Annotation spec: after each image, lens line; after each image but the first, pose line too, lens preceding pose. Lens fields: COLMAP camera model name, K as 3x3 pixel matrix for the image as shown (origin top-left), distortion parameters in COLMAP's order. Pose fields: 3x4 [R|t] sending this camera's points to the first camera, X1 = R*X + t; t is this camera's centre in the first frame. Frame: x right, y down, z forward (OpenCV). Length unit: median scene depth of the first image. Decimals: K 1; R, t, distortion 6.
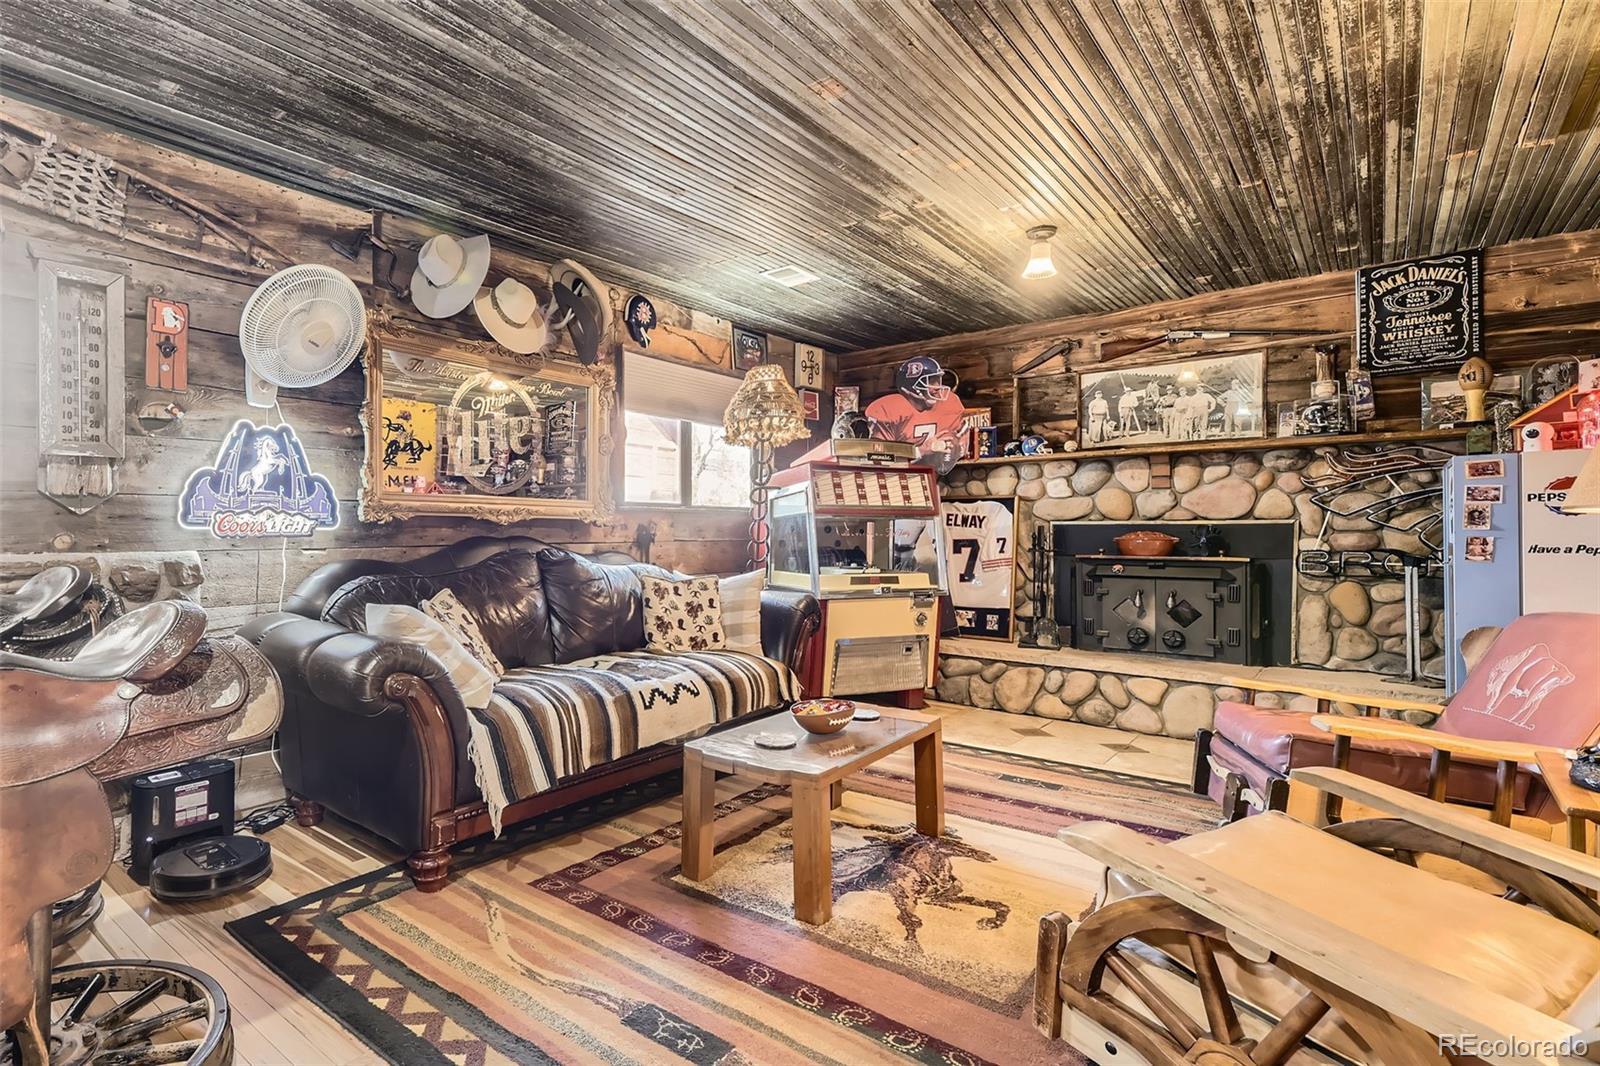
lens RADIAL K [[596.9, 0, 800.0], [0, 596.9, 533.0], [0, 0, 1]] dist [0.018666, -0.005321]
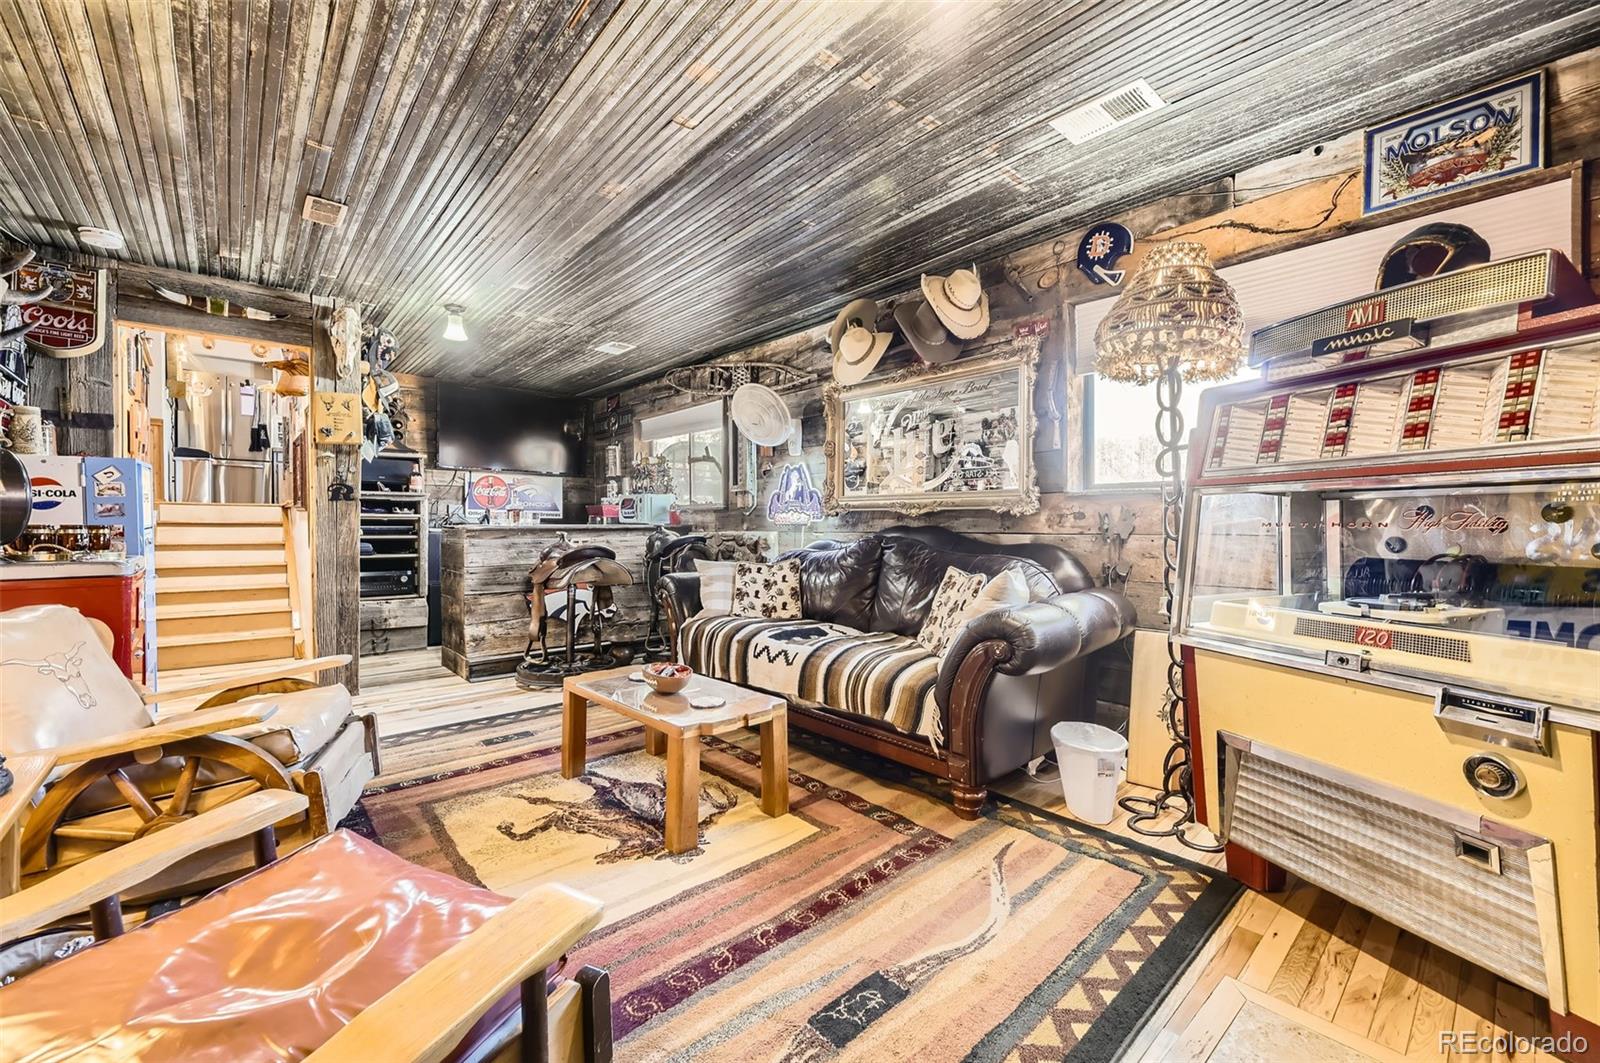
lens RADIAL K [[654.4, 0, 793.6], [0, 654.4, 524.9], [0, 0, 1]] dist [0.022290, -0.008014]
pose [[-0.092157, -0.002938, -0.995740, 1.158871], [-0.004020, 0.999989, -0.002579, 0.010607], [0.995736, 0.003765, -0.092167, 1.219383]]
